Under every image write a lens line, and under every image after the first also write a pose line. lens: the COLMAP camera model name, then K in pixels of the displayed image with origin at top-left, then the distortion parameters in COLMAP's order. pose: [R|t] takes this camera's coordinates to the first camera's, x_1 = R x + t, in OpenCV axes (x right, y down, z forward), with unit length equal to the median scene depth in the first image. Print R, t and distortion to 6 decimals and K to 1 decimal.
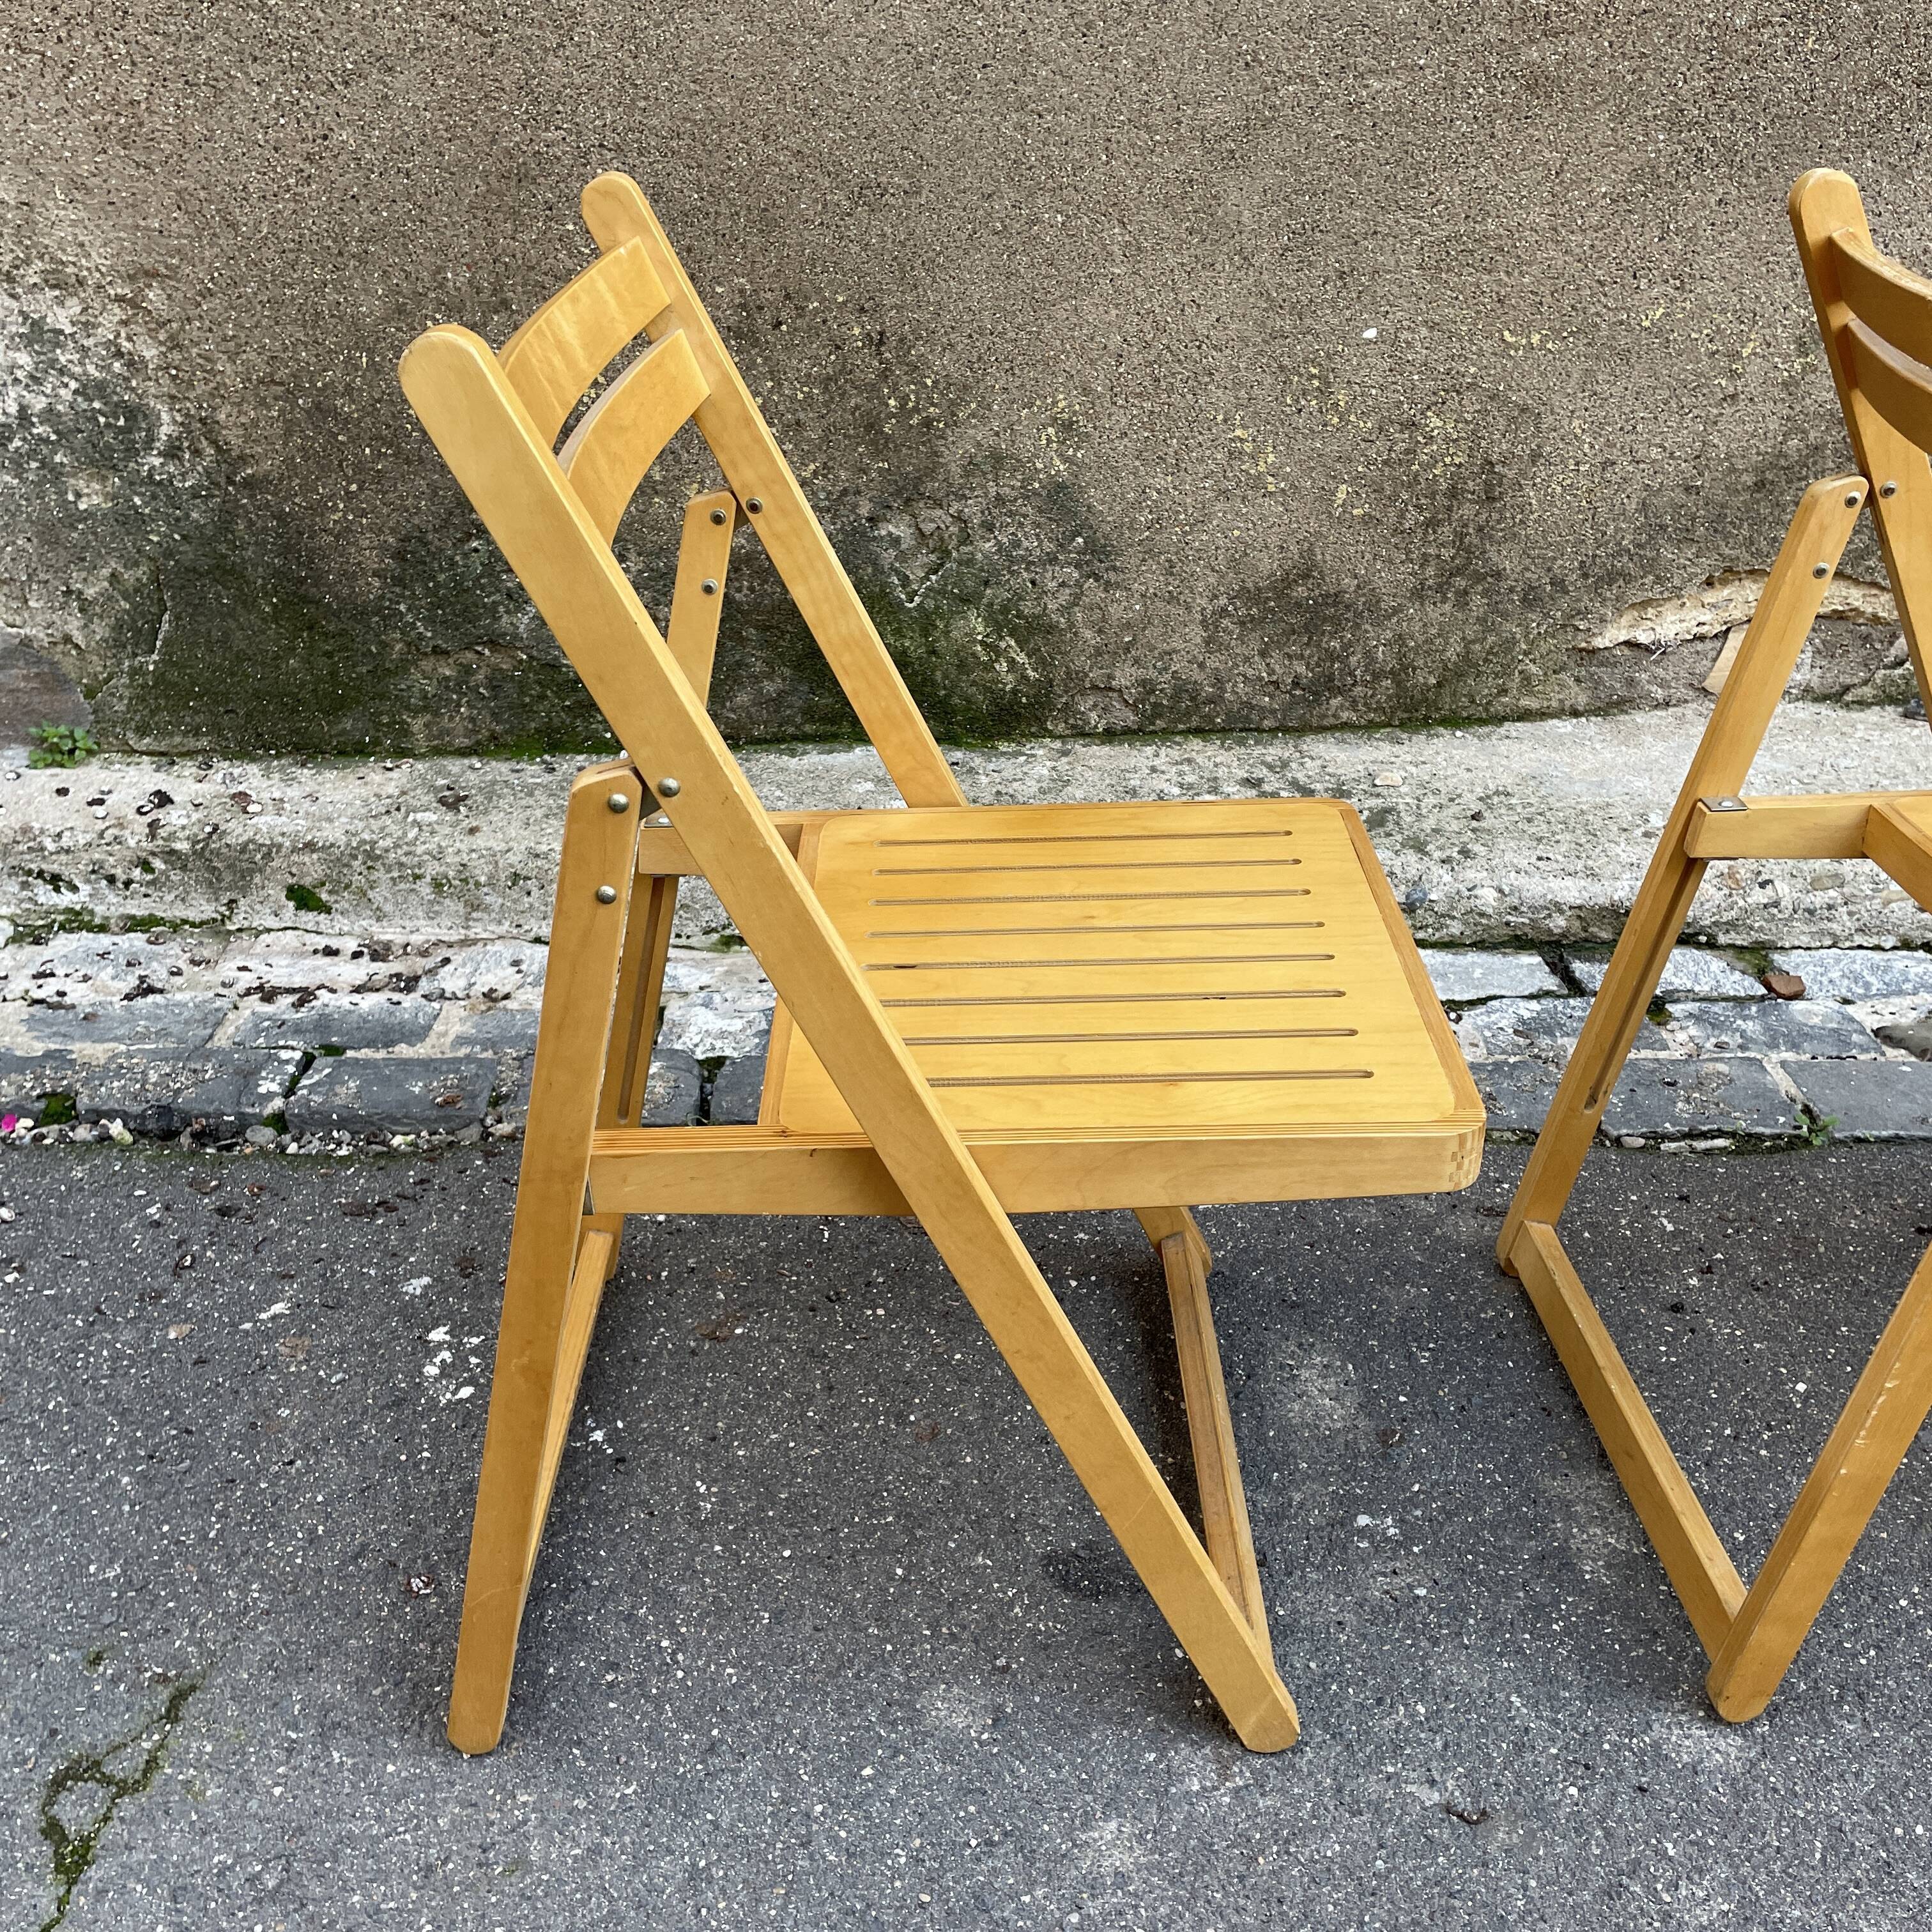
lens RADIAL K [[1948.9, 0, 940.2], [0, 1948.9, 993.5], [0, 0, 1]] dist [0.047240, 0.000000]
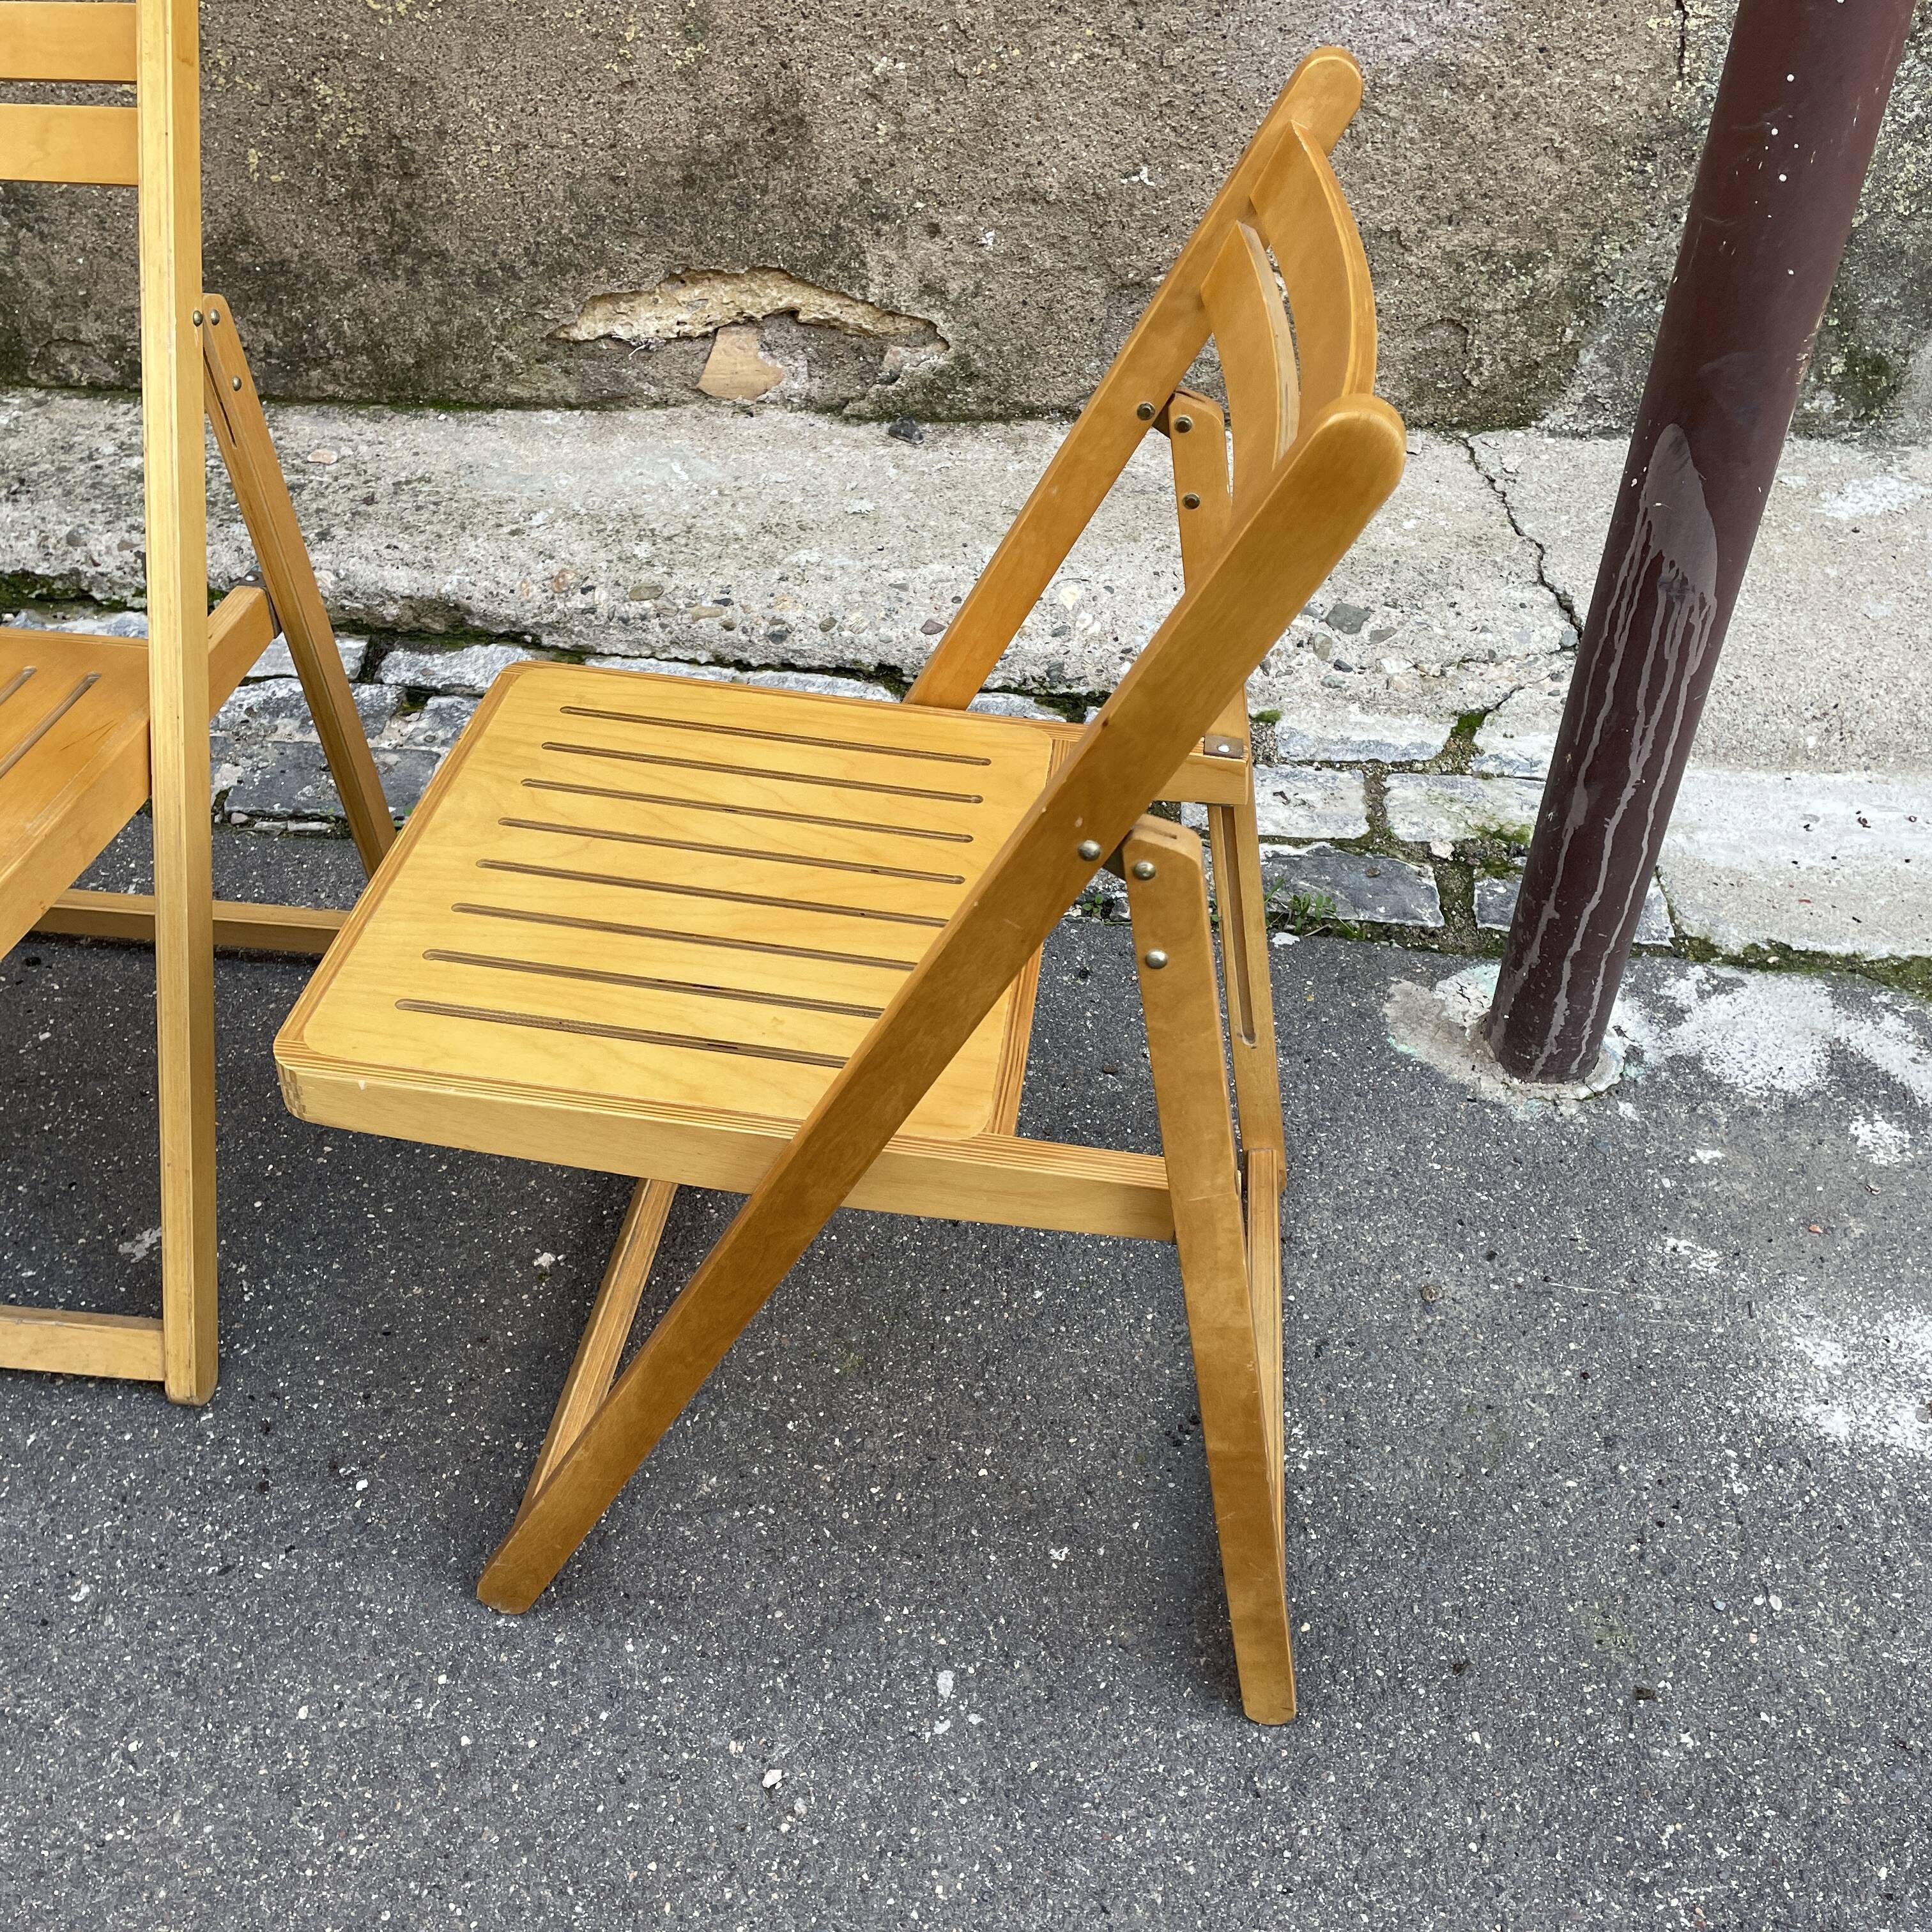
lens RADIAL K [[1948.9, 0, 949.3], [0, 1948.9, 990.8], [0, 0, 1]] dist [0.047240, 0.000000]
pose [[0.992217, 0.095139, -0.080343, 0.710412], [-0.080014, 0.981477, 0.174073, -0.042729], [0.095416, -0.166290, 0.981450, -0.031817]]
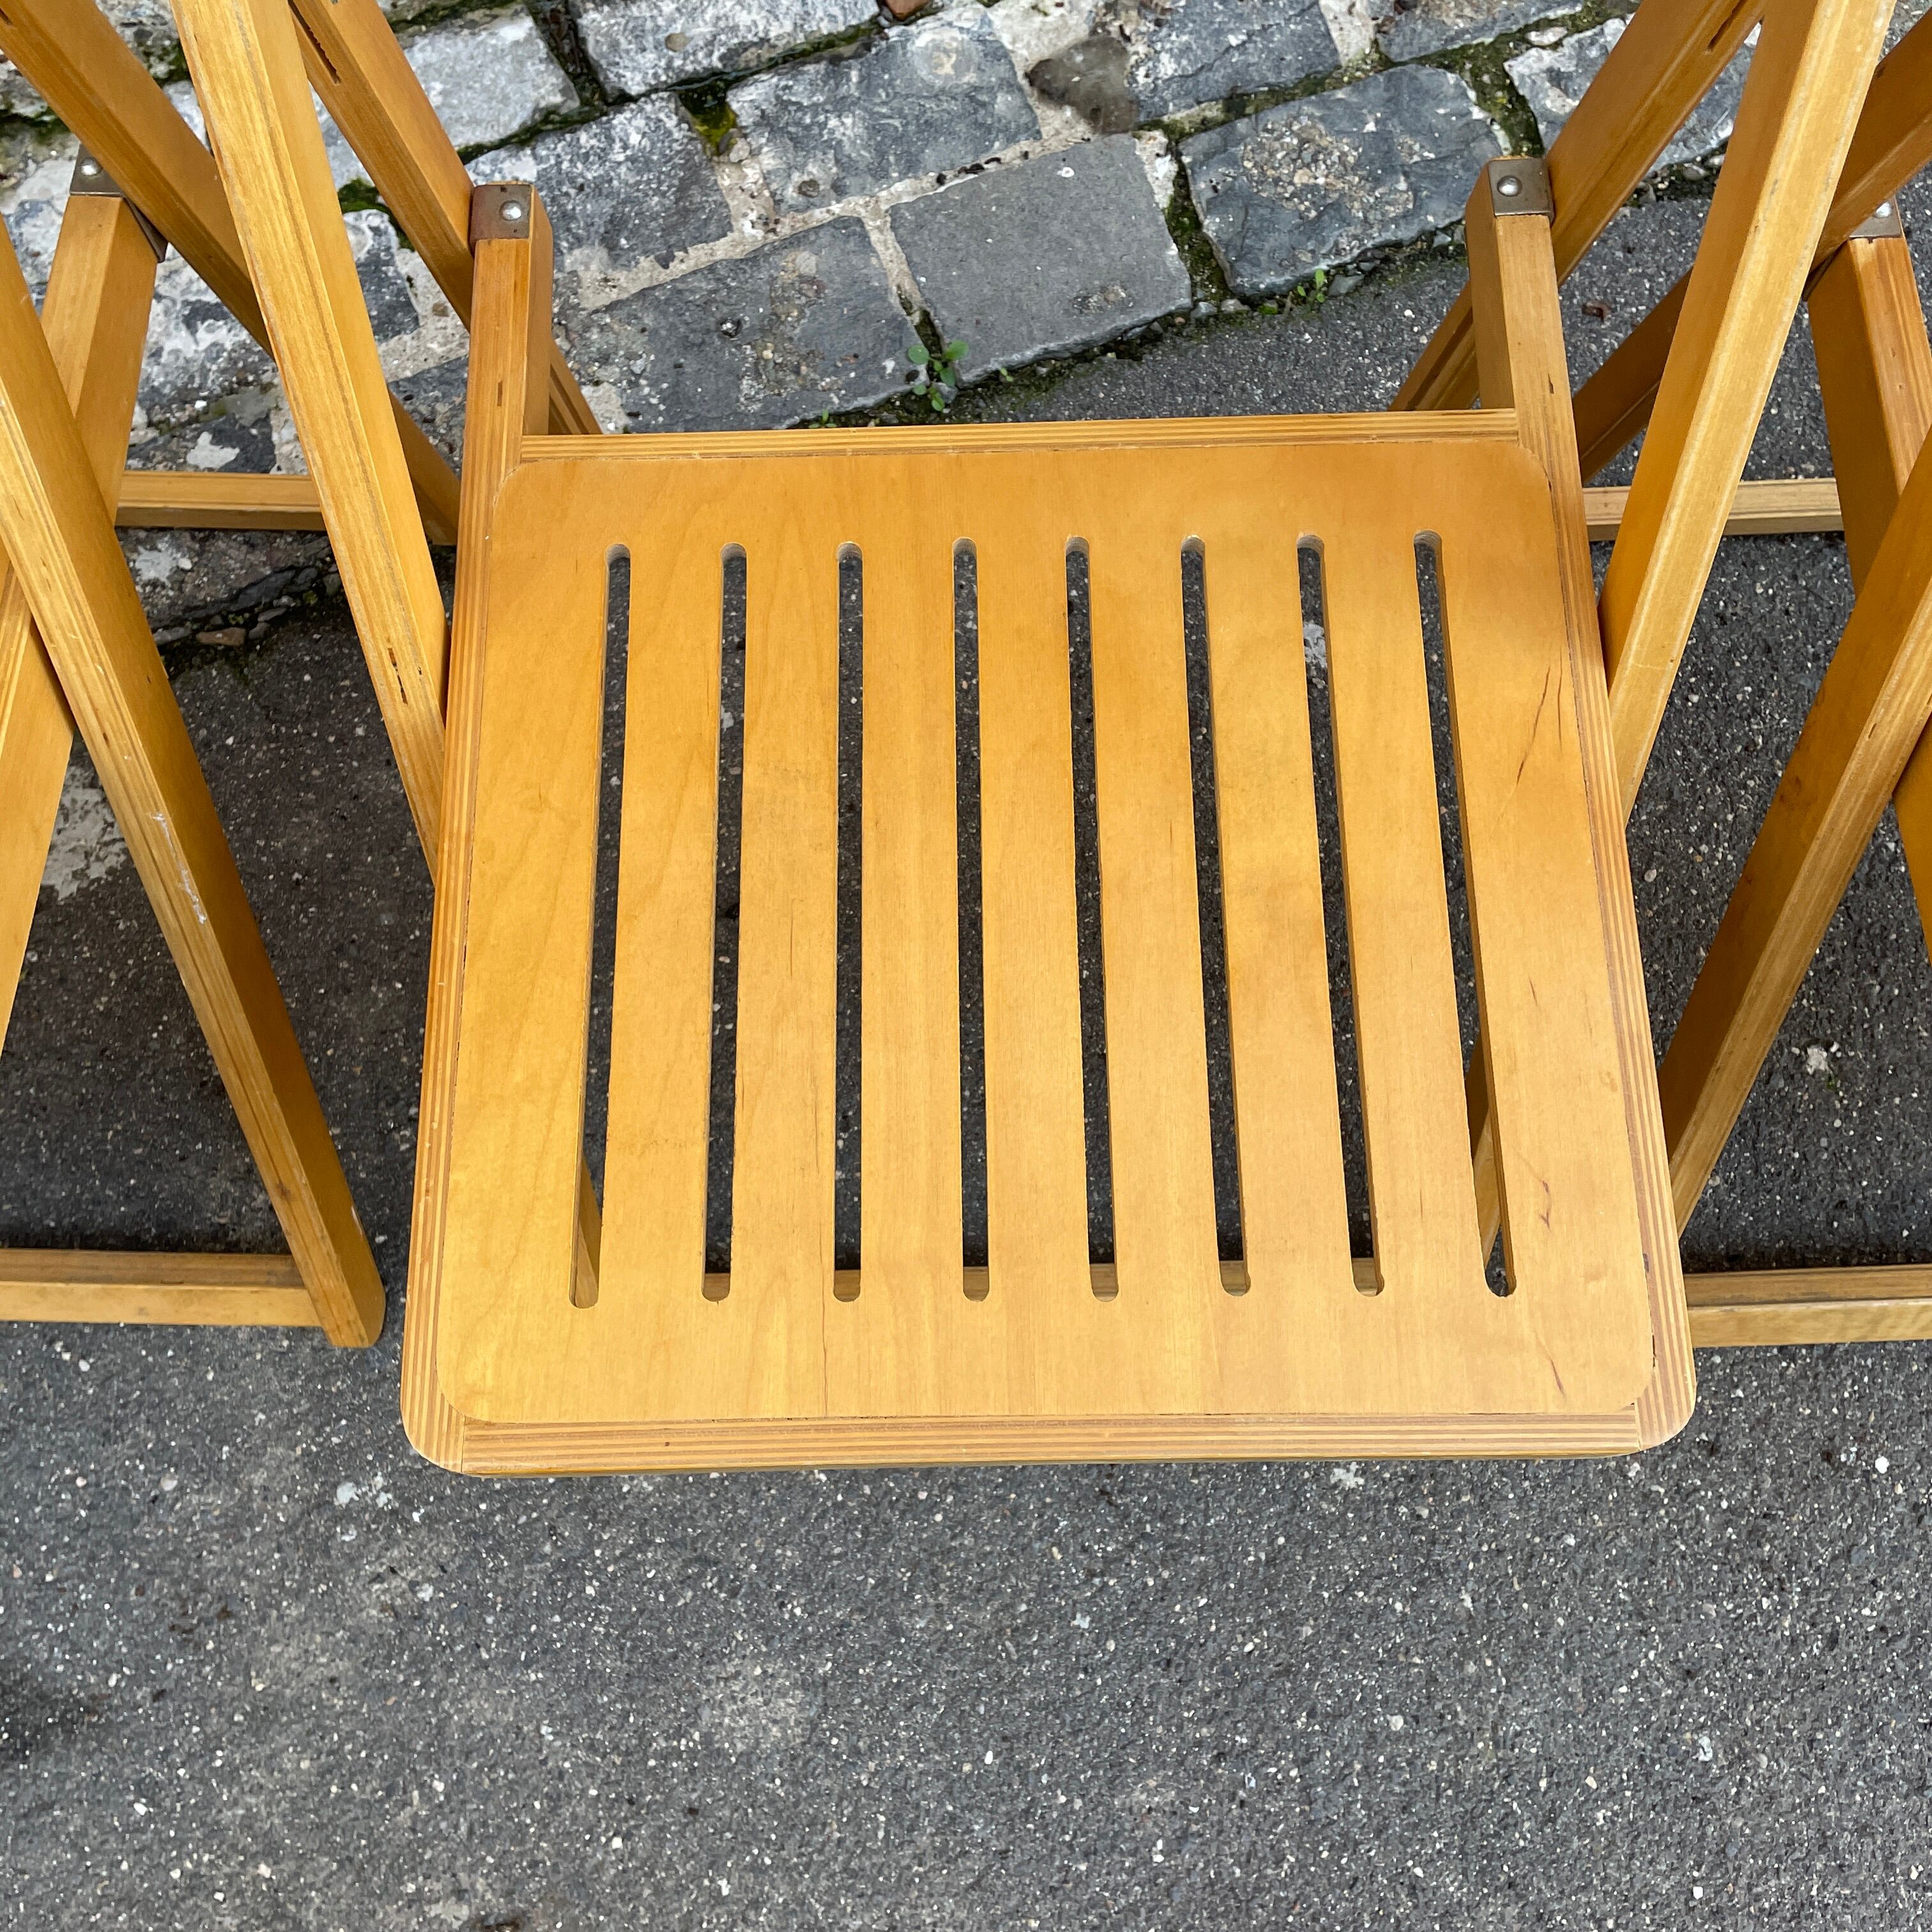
lens RADIAL K [[1815.6, 0, 975.7], [0, 1815.6, 971.4], [0, 0, 1]] dist [0.035579, 0.000000]
pose [[0.939962, -0.331183, 0.082398, 0.287977], [0.163362, 0.648605, 0.743387, -0.225332], [-0.299641, -0.685295, 0.663767, 0.371527]]
